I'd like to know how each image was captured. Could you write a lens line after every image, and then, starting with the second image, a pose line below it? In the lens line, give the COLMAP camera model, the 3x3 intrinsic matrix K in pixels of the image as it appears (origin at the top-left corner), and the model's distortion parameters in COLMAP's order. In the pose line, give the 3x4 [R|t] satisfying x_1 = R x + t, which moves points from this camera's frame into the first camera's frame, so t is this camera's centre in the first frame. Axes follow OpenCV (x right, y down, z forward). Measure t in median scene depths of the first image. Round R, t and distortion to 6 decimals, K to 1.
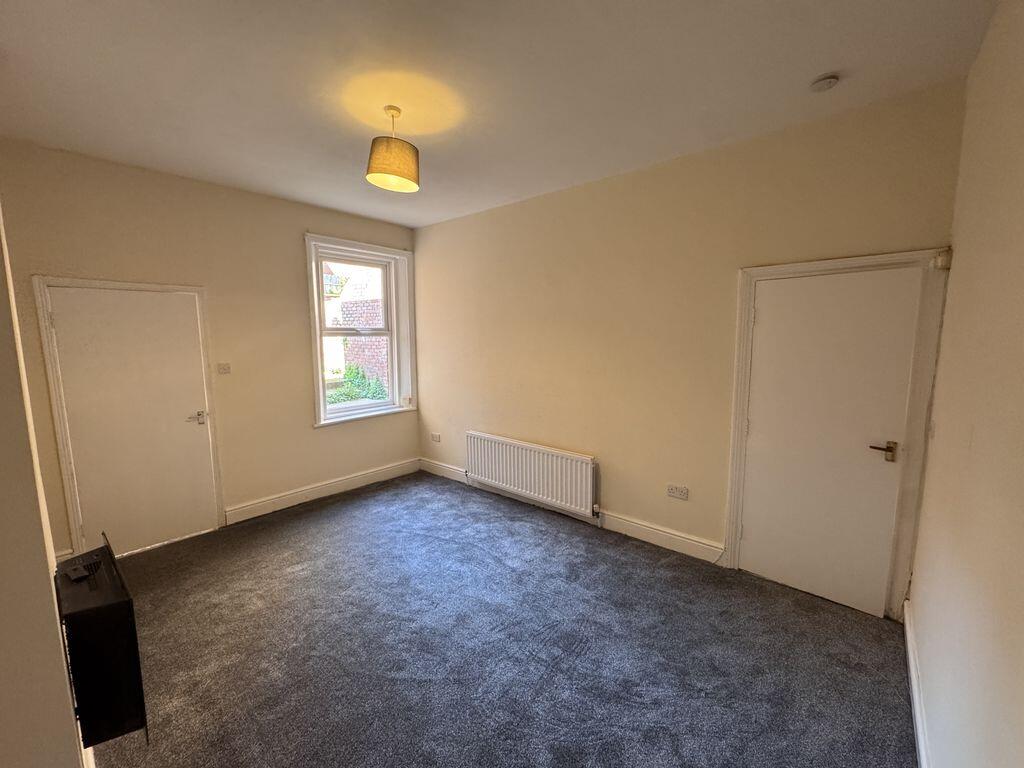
lens RADIAL K [[408.9, 0, 512.5], [0, 408.9, 385.0], [0, 0, 1]] dist [-0.009584, 0.000390]
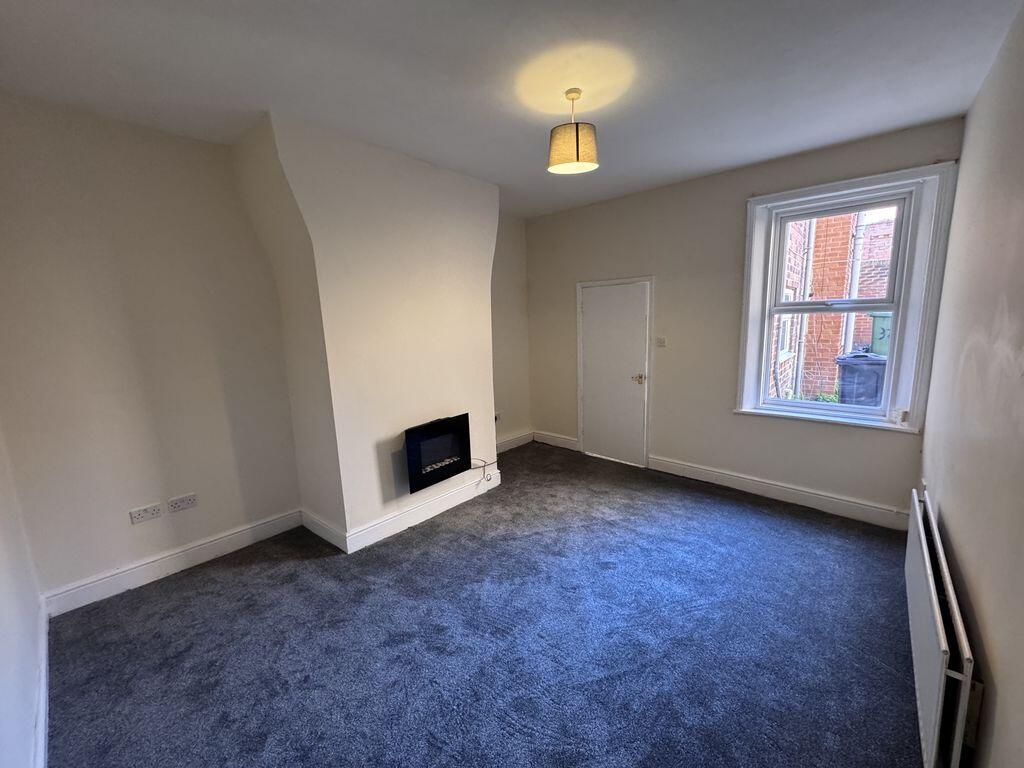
lens RADIAL K [[408.9, 0, 518.5], [0, 408.9, 388.5], [0, 0, 1]] dist [-0.009584, 0.000390]
pose [[-0.019892, 0.168141, -0.985562, 0.382972], [-0.097798, 0.980703, 0.169286, -0.052464], [0.995007, 0.099754, -0.003064, 0.446514]]
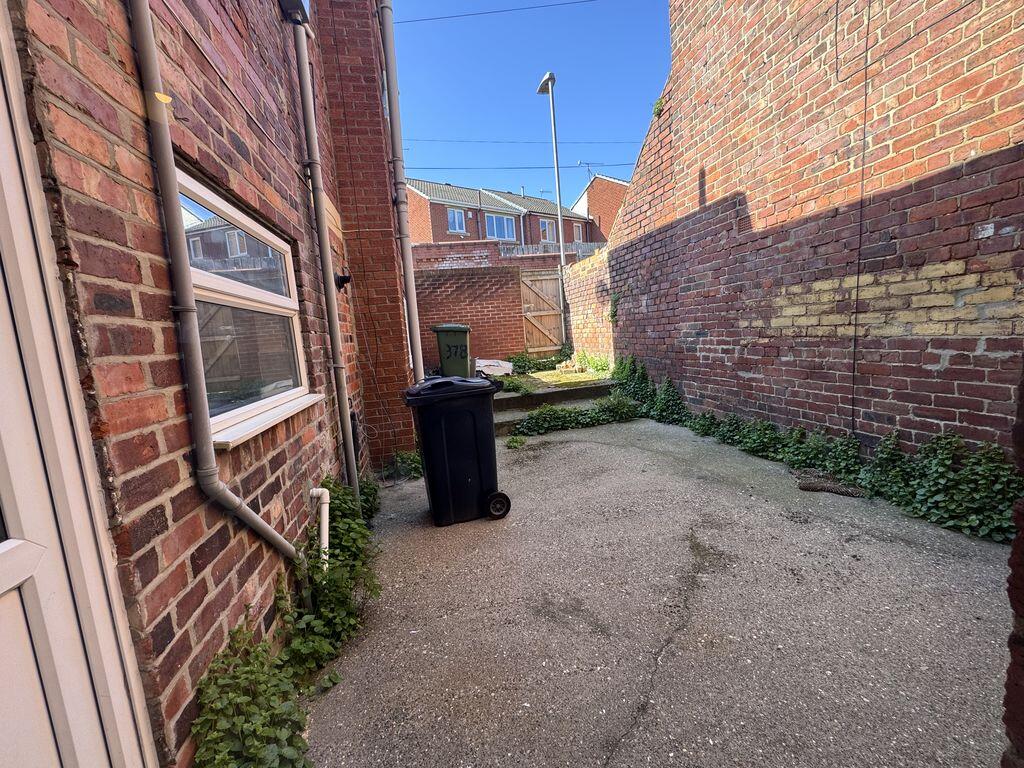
lens RADIAL K [[408.9, 0, 509.8], [0, 408.9, 381.2], [0, 0, 1]] dist [-0.009584, 0.000390]
pose [[0.773566, 0.015769, -0.633519, -0.225587], [-0.000825, 0.999715, 0.023877, -0.040634], [0.633715, -0.017948, 0.773358, 0.664823]]
